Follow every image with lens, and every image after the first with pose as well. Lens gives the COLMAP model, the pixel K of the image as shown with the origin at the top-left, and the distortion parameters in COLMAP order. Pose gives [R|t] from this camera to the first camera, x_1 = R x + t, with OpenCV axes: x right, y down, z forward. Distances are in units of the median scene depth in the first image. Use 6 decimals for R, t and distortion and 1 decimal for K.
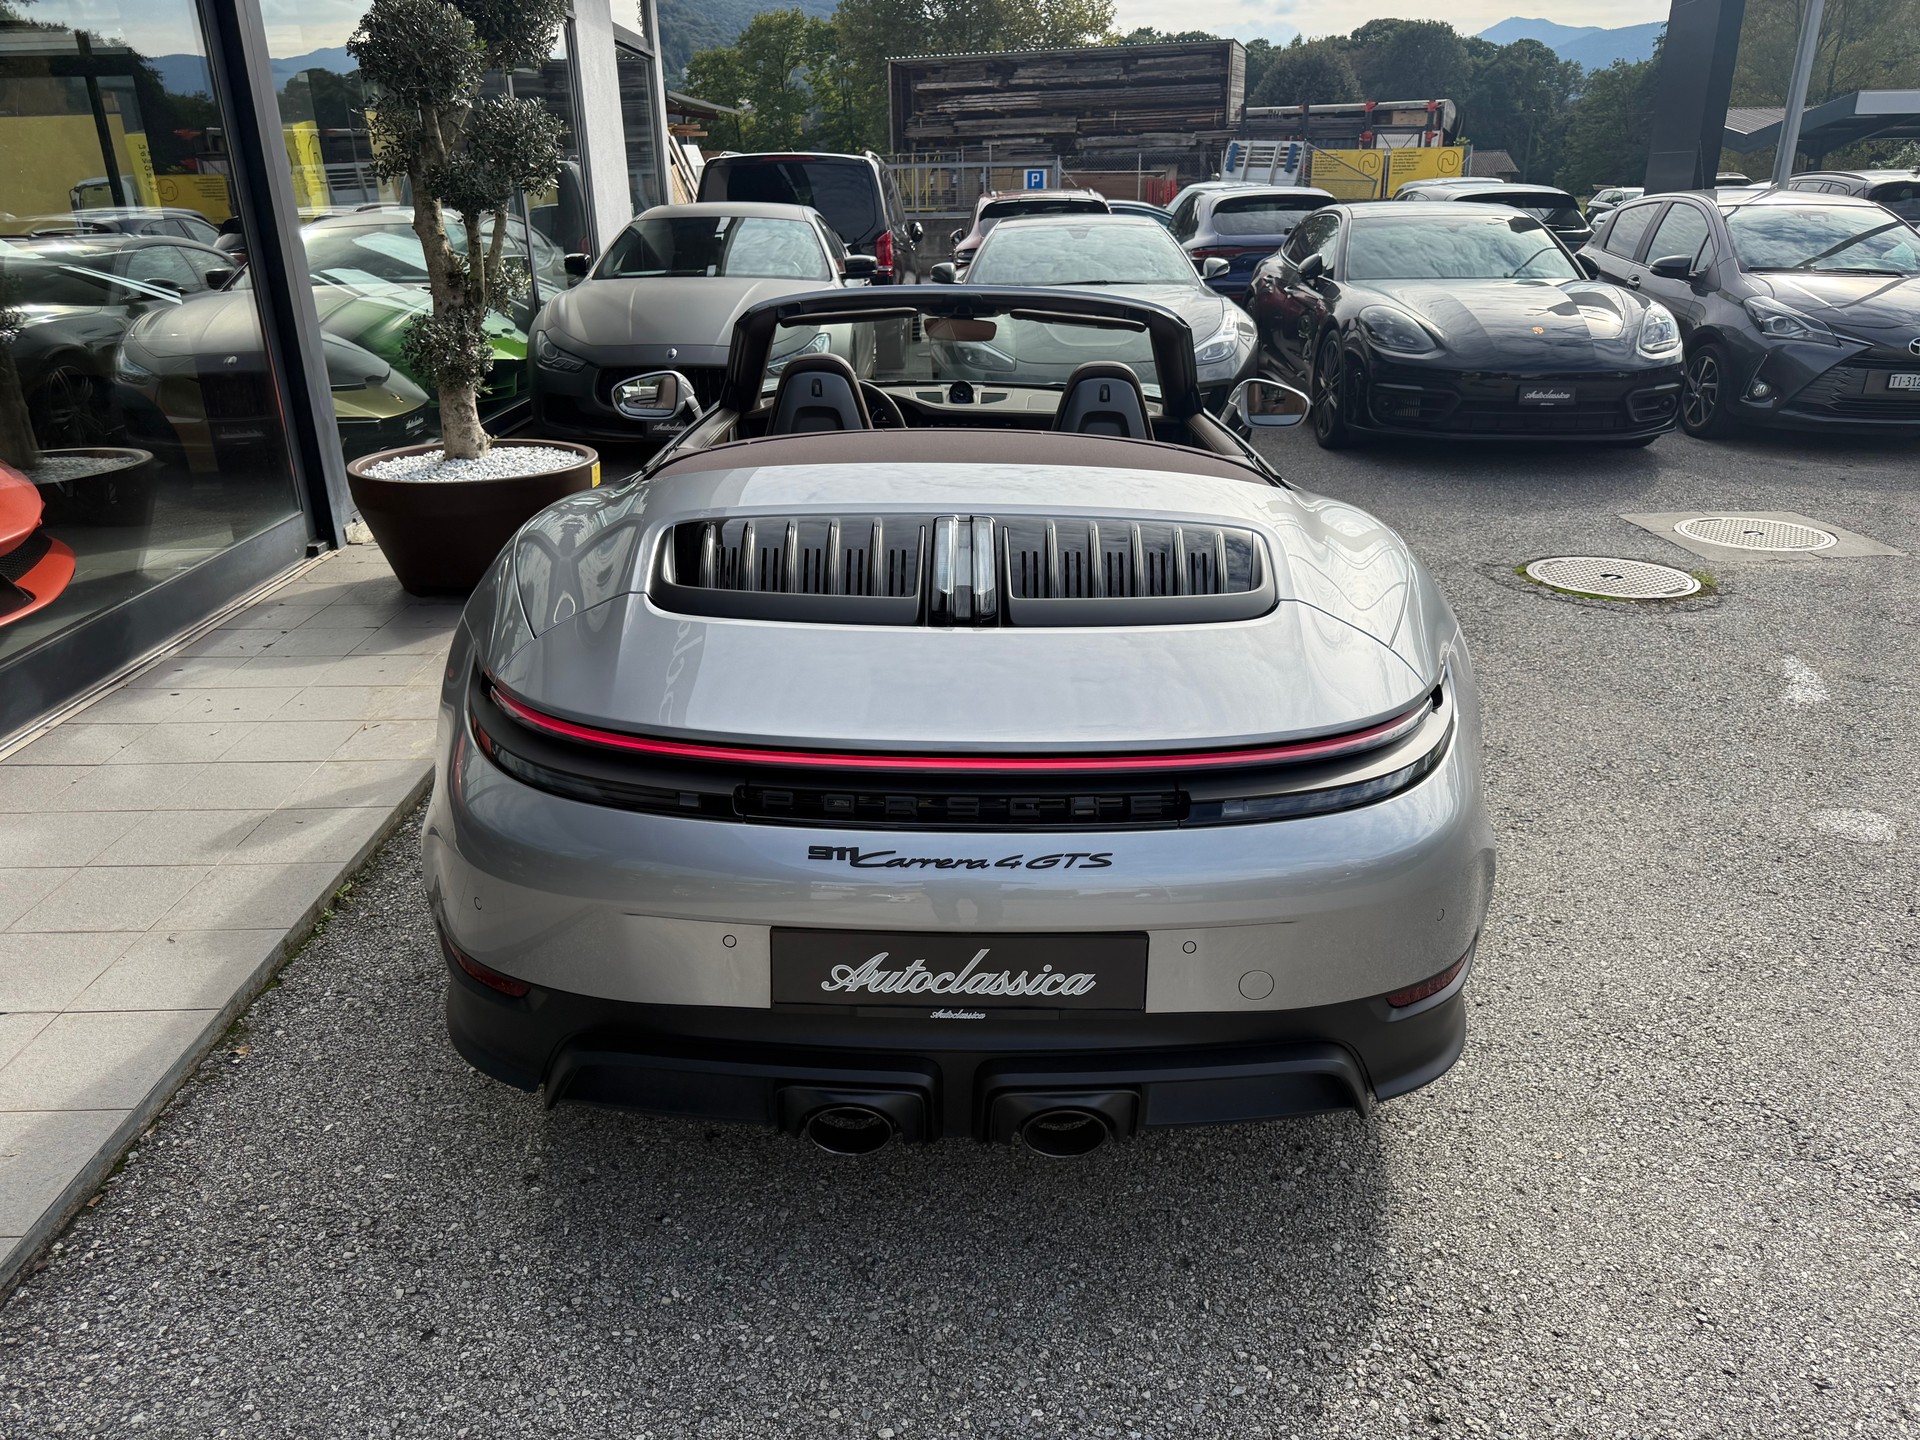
lens RADIAL K [[1365.9, 0, 964.8], [0, 1365.9, 731.5], [0, 0, 1]] dist [-0.000826, -0.002637]
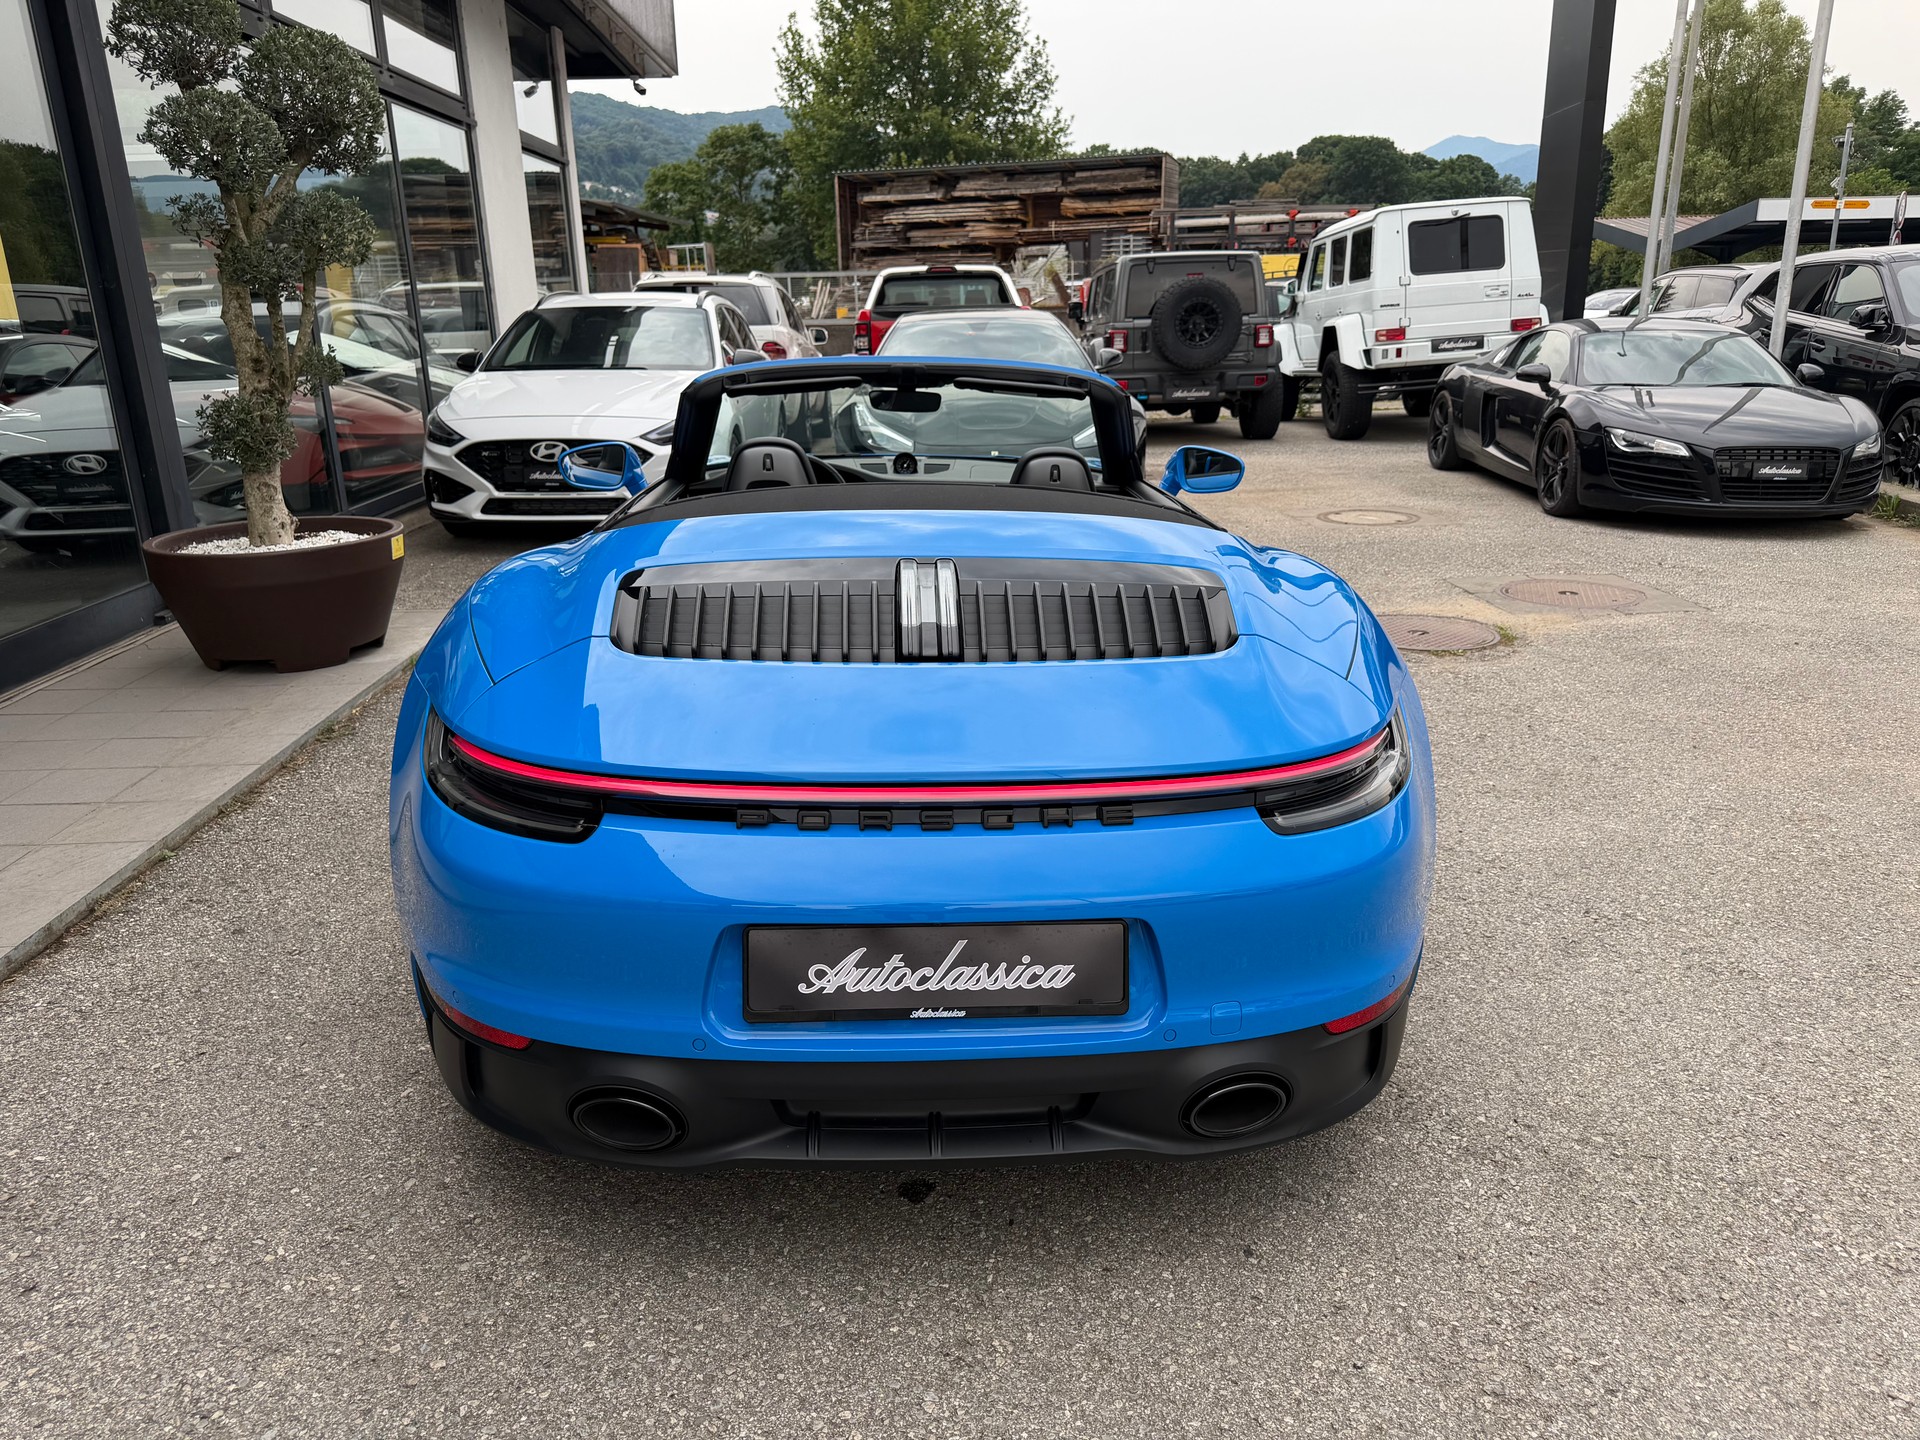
lens RADIAL K [[1365.9, 0, 964.8], [0, 1365.9, 731.5], [0, 0, 1]] dist [-0.000826, -0.002637]
pose [[0.999618, -0.012126, 0.024837, 0.277210], [0.013850, 0.997420, -0.070438, 0.088409], [-0.023918, 0.070755, 0.997207, -0.083564]]
